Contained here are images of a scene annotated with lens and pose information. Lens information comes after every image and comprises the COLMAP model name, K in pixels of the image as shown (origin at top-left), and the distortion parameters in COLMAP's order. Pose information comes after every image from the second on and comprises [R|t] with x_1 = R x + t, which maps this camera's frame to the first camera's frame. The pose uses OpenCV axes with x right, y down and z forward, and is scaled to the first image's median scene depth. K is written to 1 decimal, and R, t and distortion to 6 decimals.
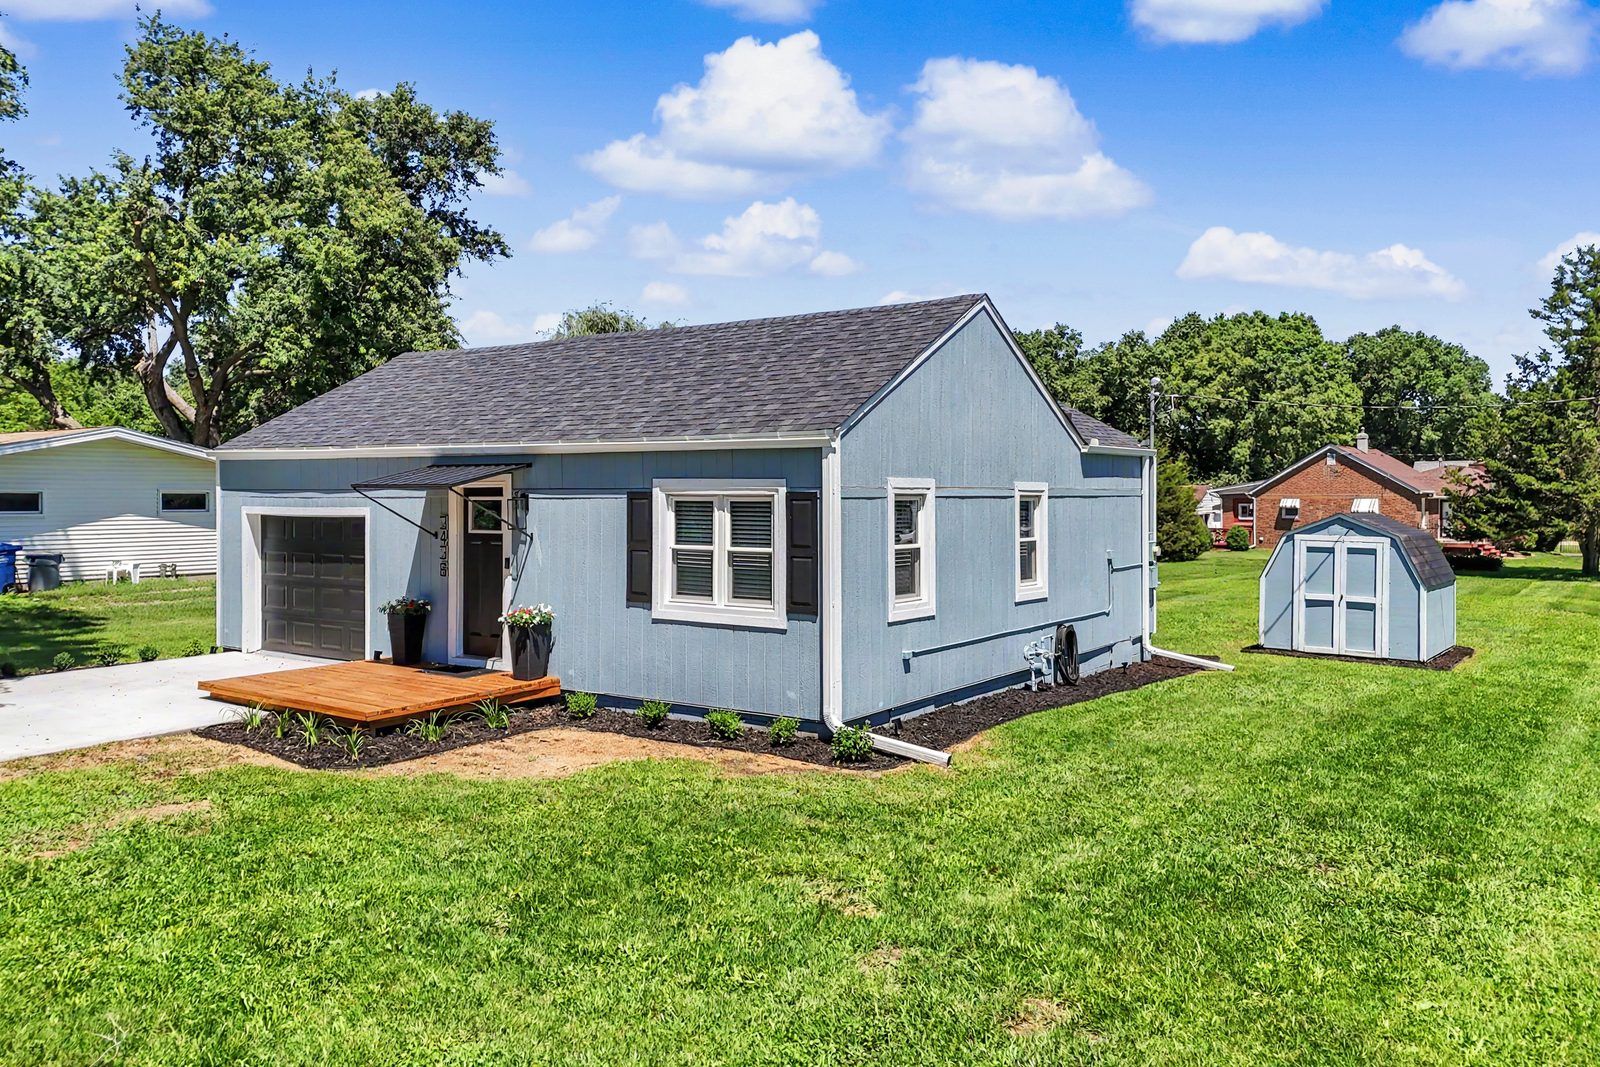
lens RADIAL K [[1131.8, 0, 820.8], [0, 1131.8, 490.3], [0, 0, 1]] dist [0.039068, -0.004727]
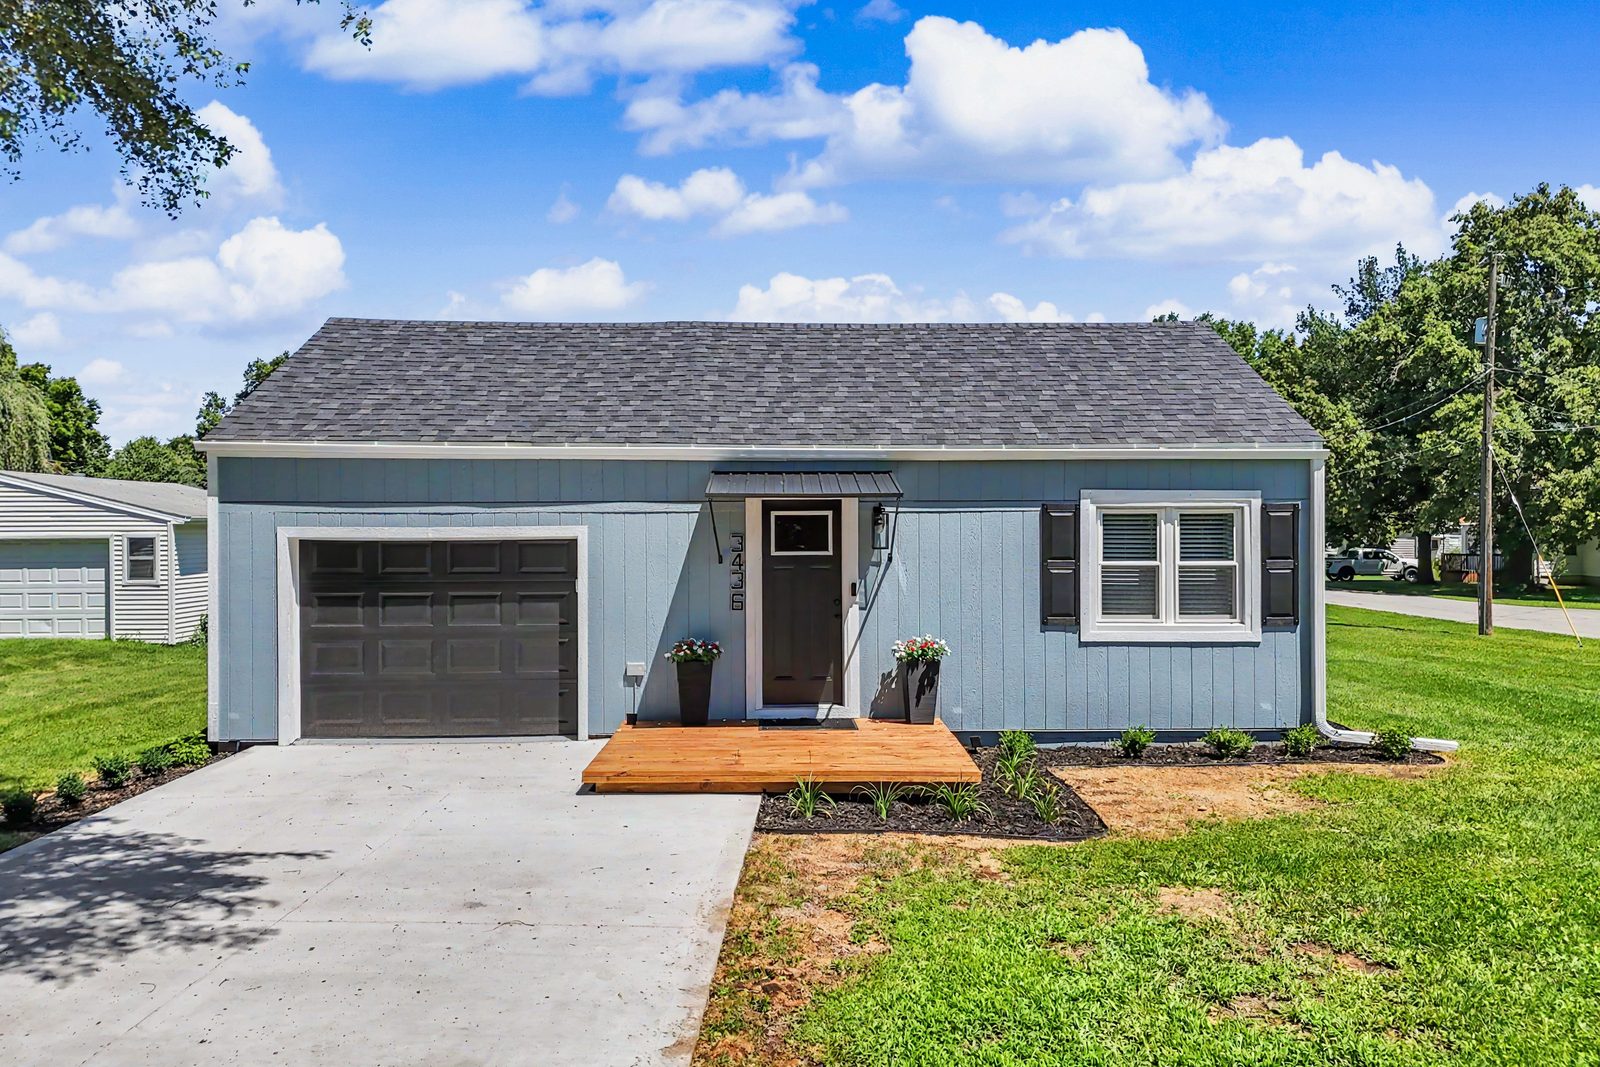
lens RADIAL K [[1146.5, 0, 800.0], [0, 1146.5, 533.5], [0, 0, 1]] dist [0.080303, -0.069004]
pose [[0.824371, -0.009240, 0.565975, -0.545316], [0.001246, 0.999894, 0.014510, 0.007116], [-0.566049, -0.011257, 0.824295, 0.224731]]
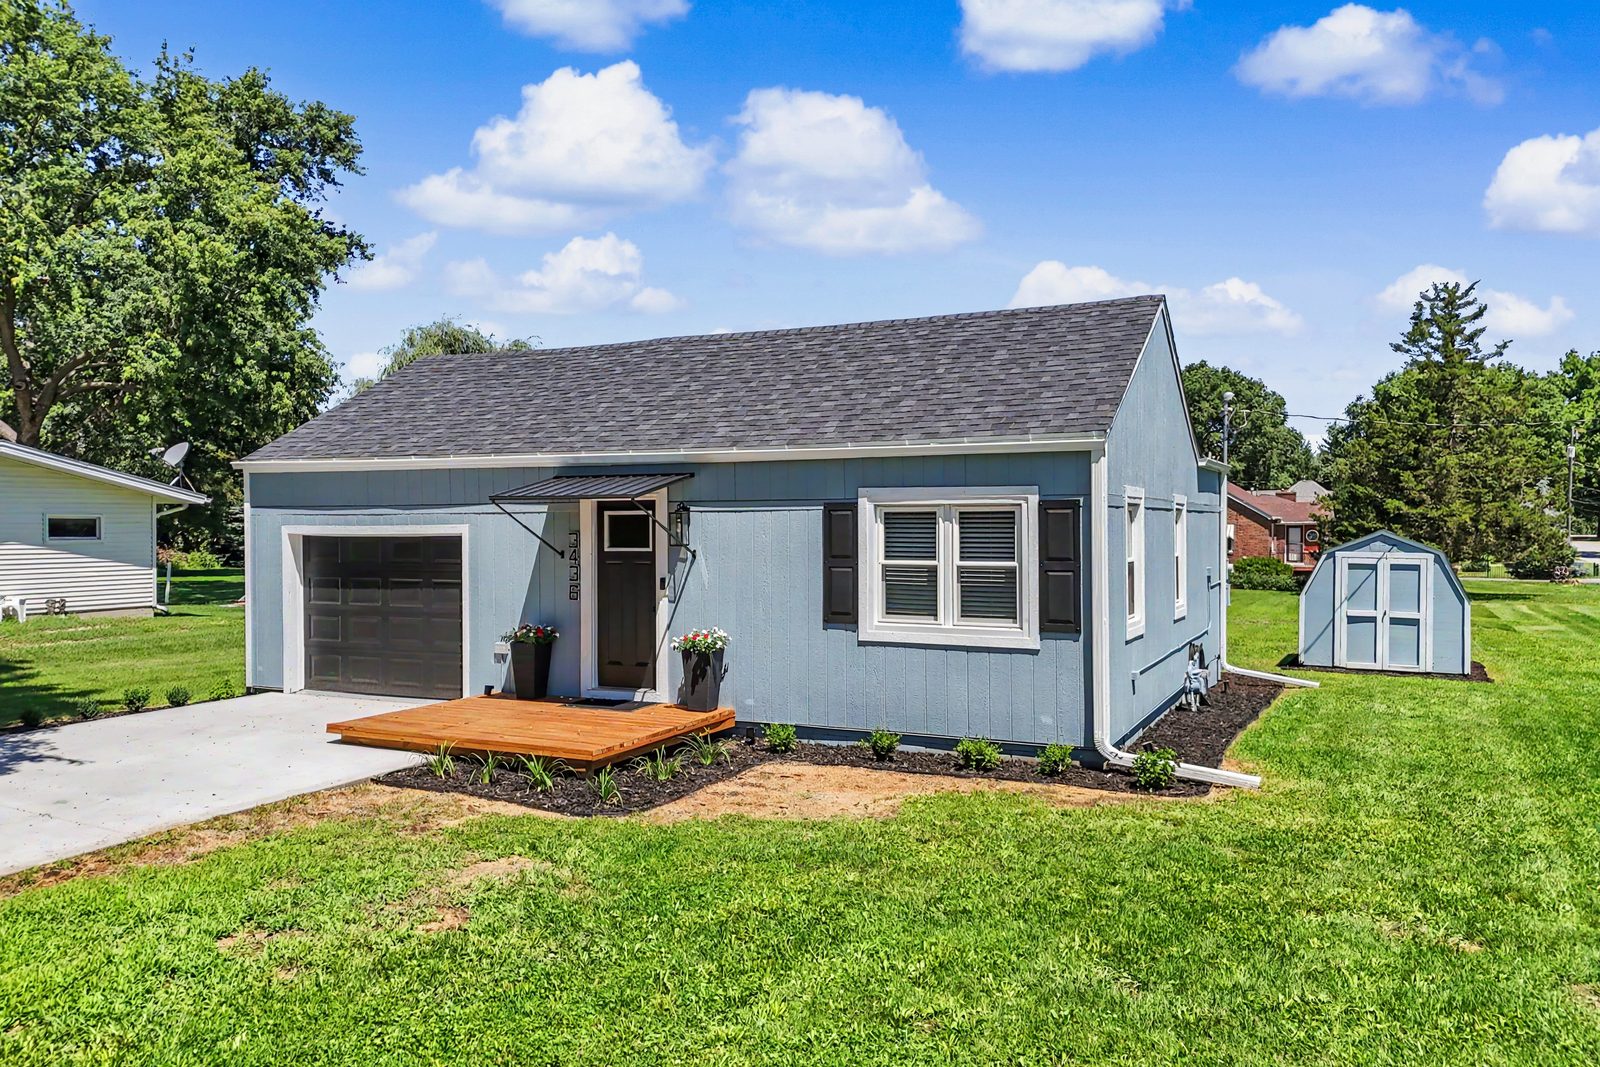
lens RADIAL K [[1146.5, 0, 800.0], [0, 1146.5, 533.5], [0, 0, 1]] dist [0.080303, -0.069004]
pose [[0.989363, -0.005249, 0.145370, -0.208073], [0.003725, 0.999935, 0.010749, 0.010231], [-0.145417, -0.010093, 0.989319, 0.055691]]
